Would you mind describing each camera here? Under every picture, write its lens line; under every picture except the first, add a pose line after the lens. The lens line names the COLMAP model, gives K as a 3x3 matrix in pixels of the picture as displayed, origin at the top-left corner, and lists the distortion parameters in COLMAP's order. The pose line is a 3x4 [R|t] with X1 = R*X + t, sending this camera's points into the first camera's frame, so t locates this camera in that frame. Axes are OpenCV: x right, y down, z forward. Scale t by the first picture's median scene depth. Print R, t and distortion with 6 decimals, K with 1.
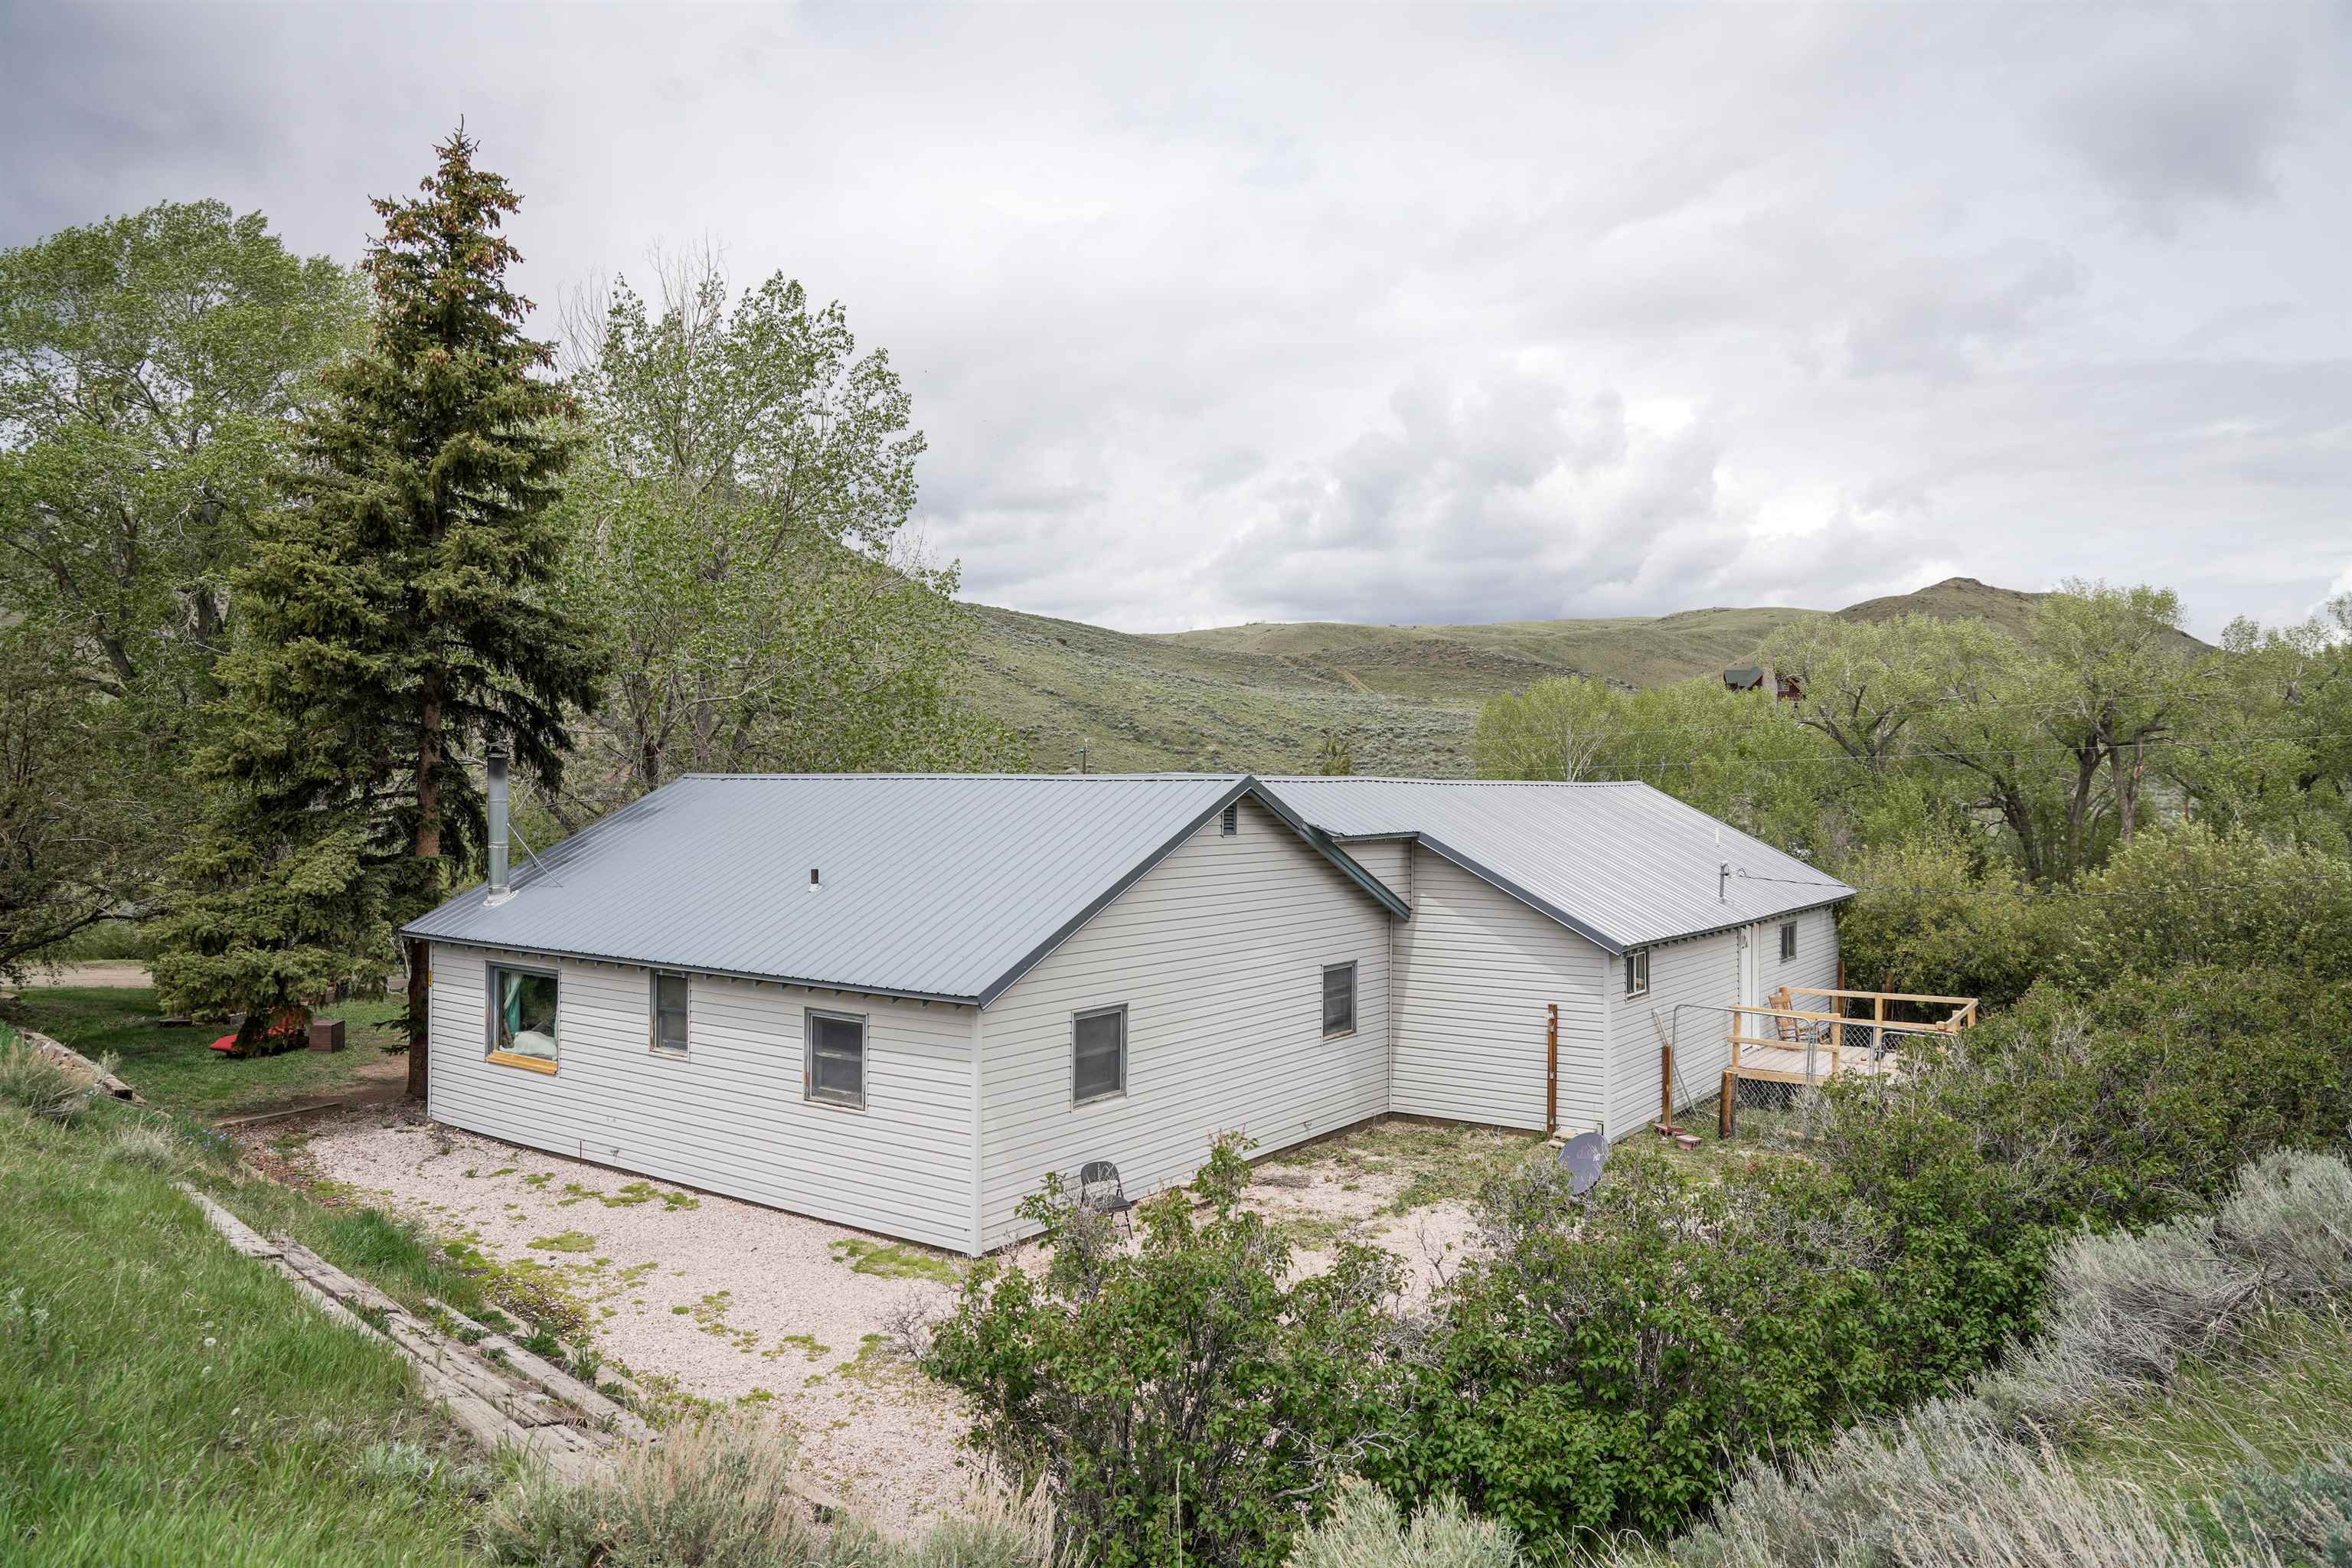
lens RADIAL K [[1576.6, 0, 1164.7], [0, 1576.6, 784.2], [0, 0, 1]] dist [-0.030333, 0.010160]
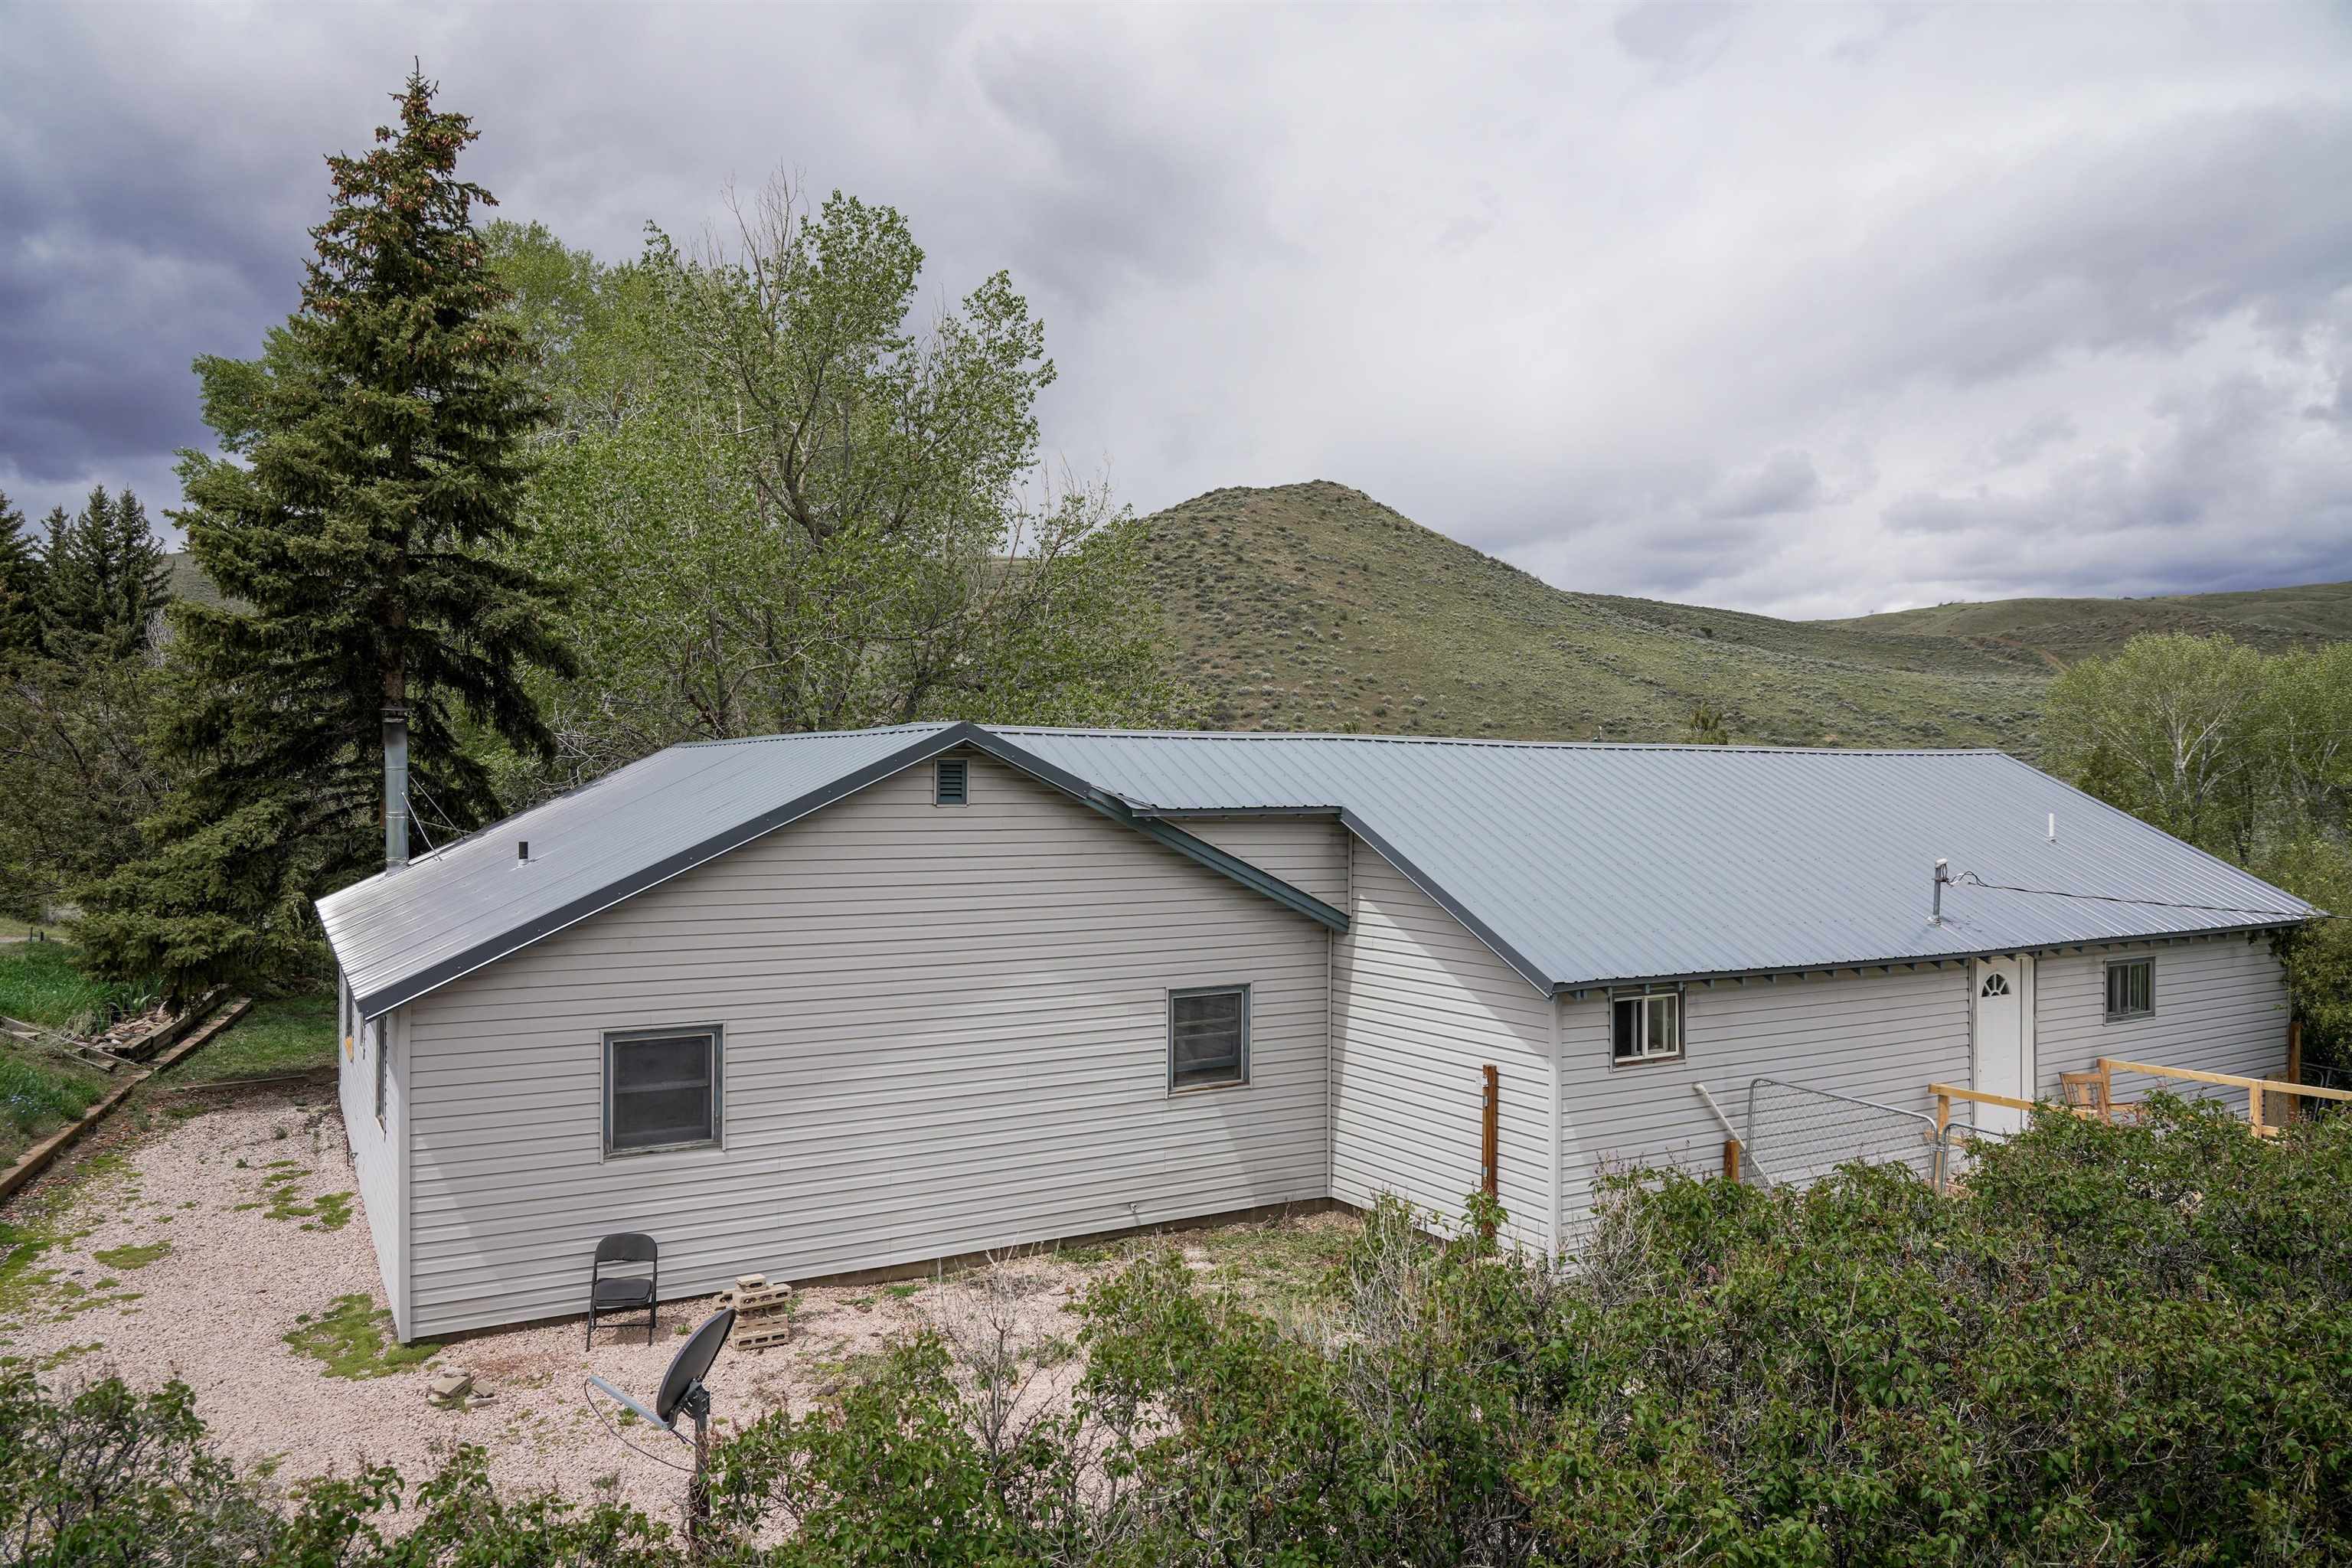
lens RADIAL K [[1576.6, 0, 1156.4], [0, 1576.6, 791.7], [0, 0, 1]] dist [-0.030333, 0.010160]
pose [[0.912783, 0.000339, -0.408446, 0.370373], [0.001453, 0.999991, 0.004075, 0.020388], [0.408443, -0.004313, 0.912774, 0.319603]]
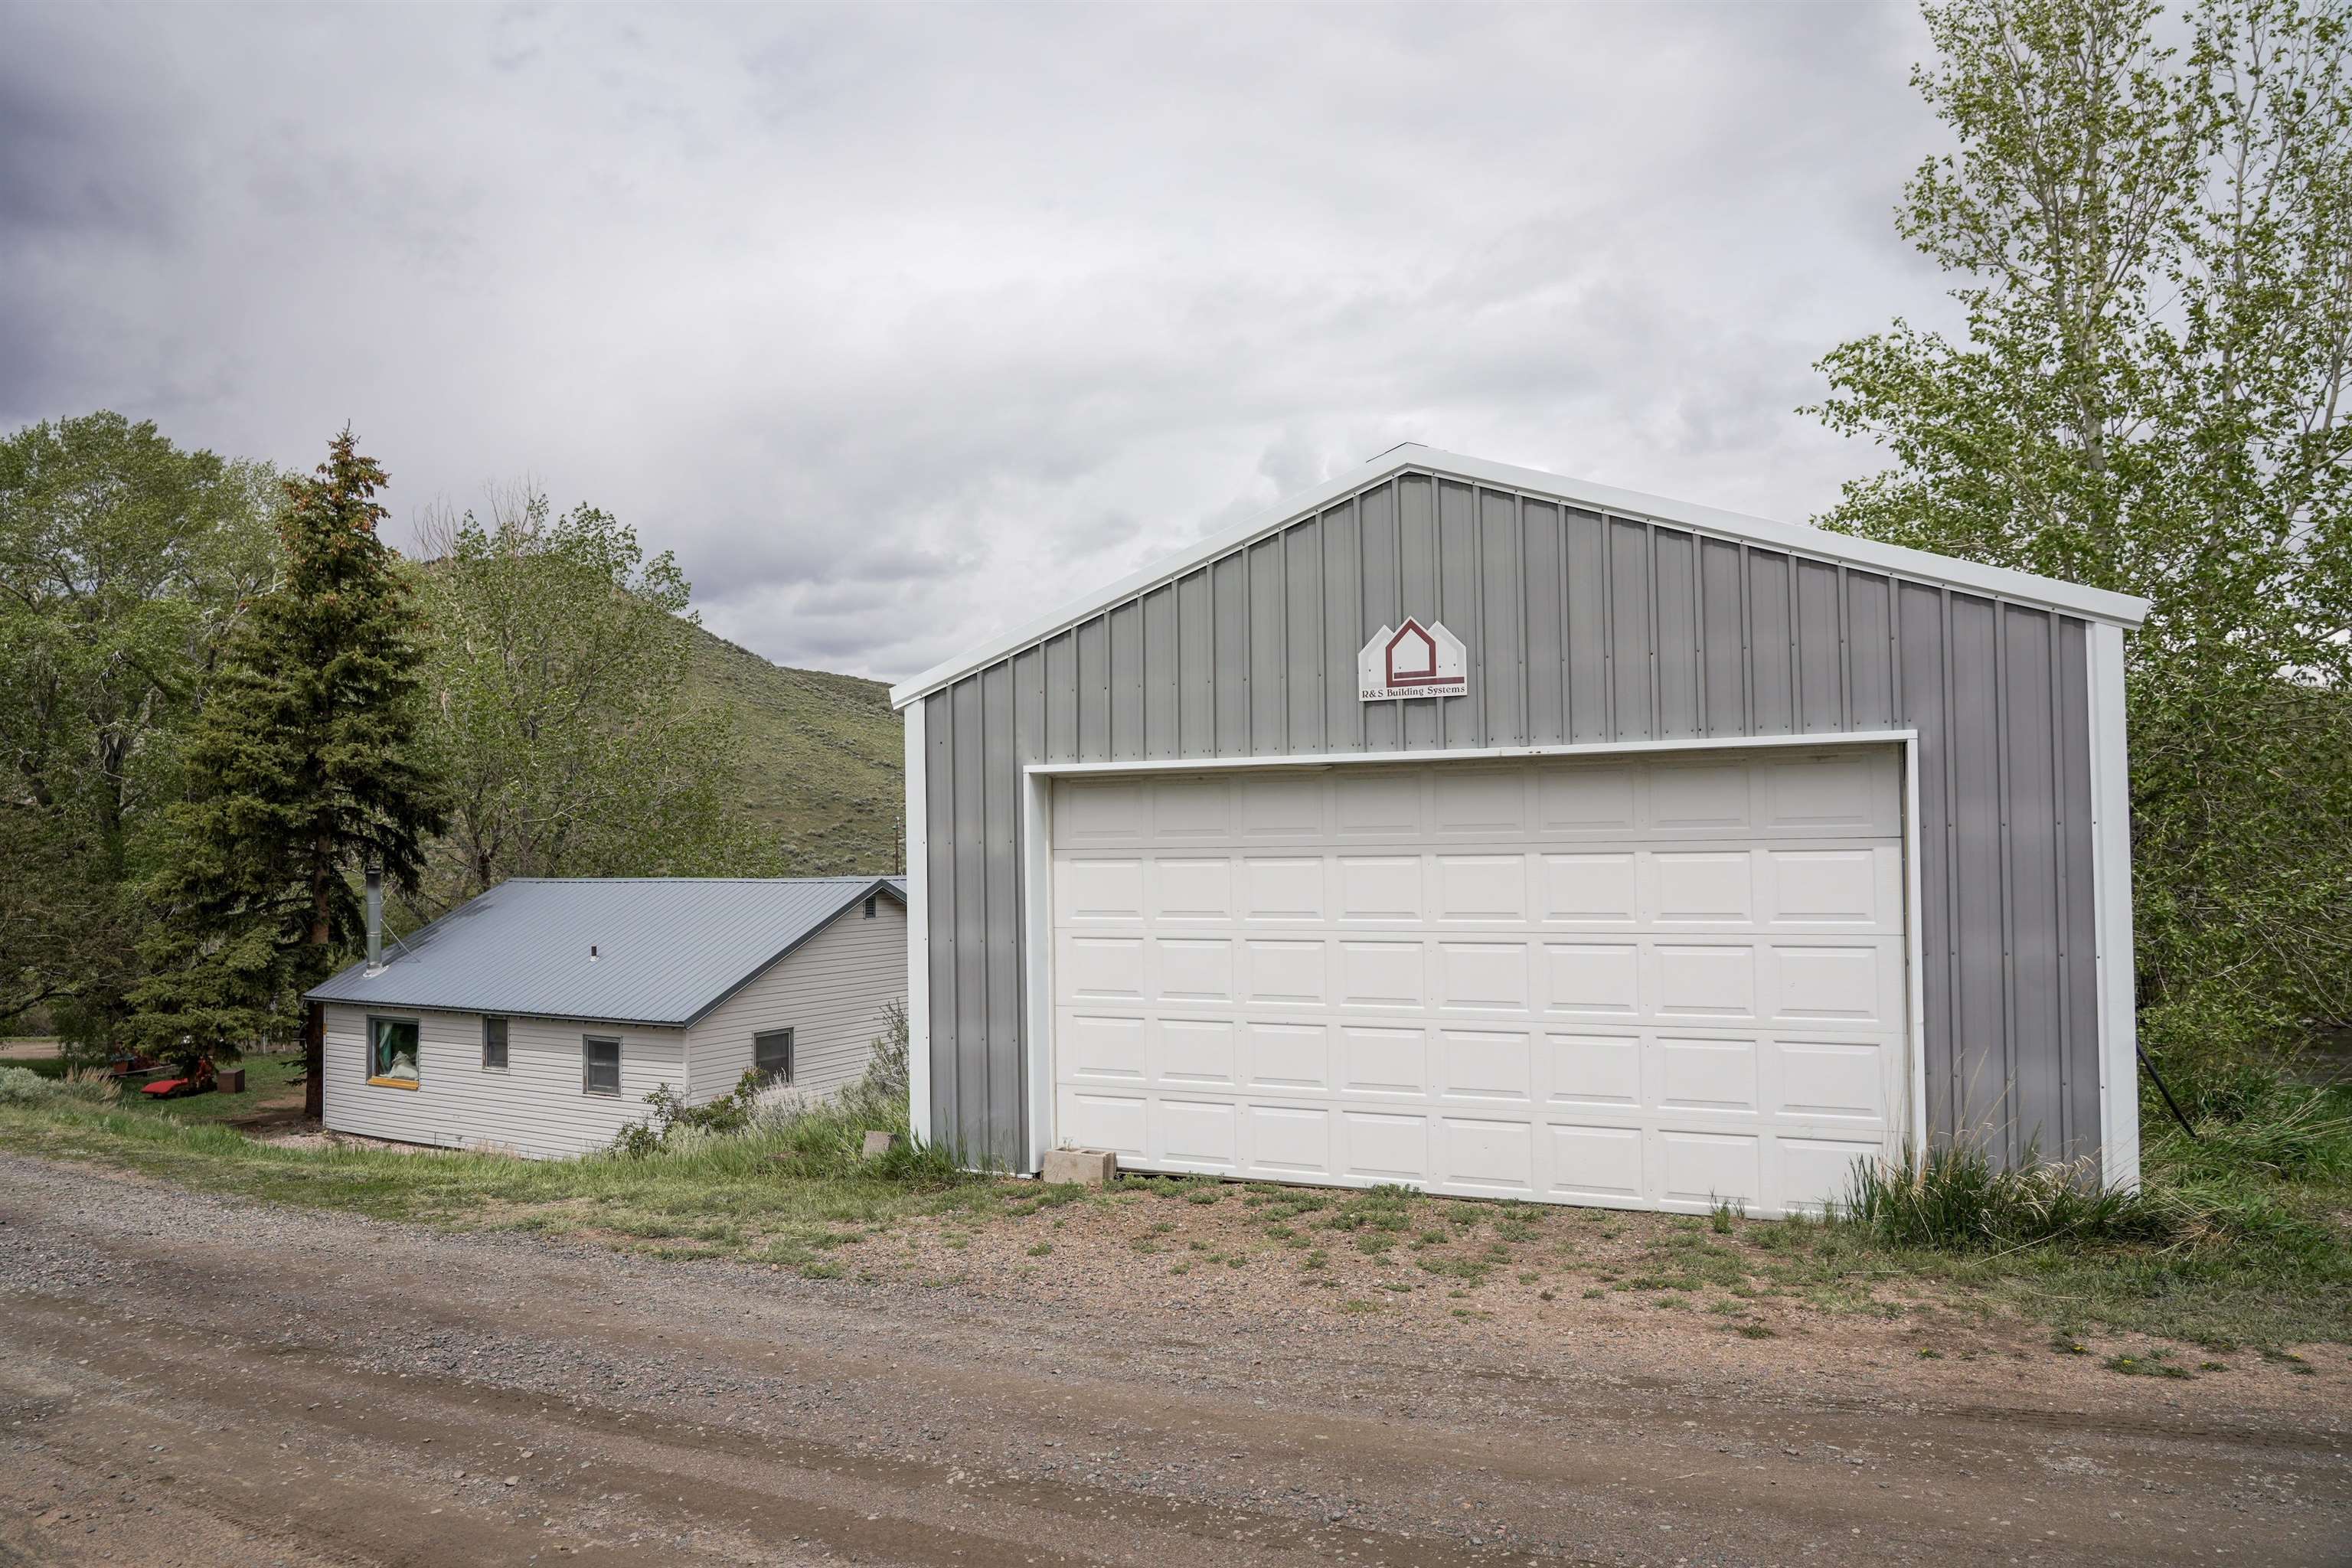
lens RADIAL K [[1576.6, 0, 1193.6], [0, 1576.6, 777.1], [0, 0, 1]] dist [-0.030333, 0.010160]
pose [[0.994642, -0.013461, 0.102500, 0.172667], [0.017939, 0.998919, -0.042890, -0.029446], [-0.101812, 0.044499, 0.993808, -0.494810]]
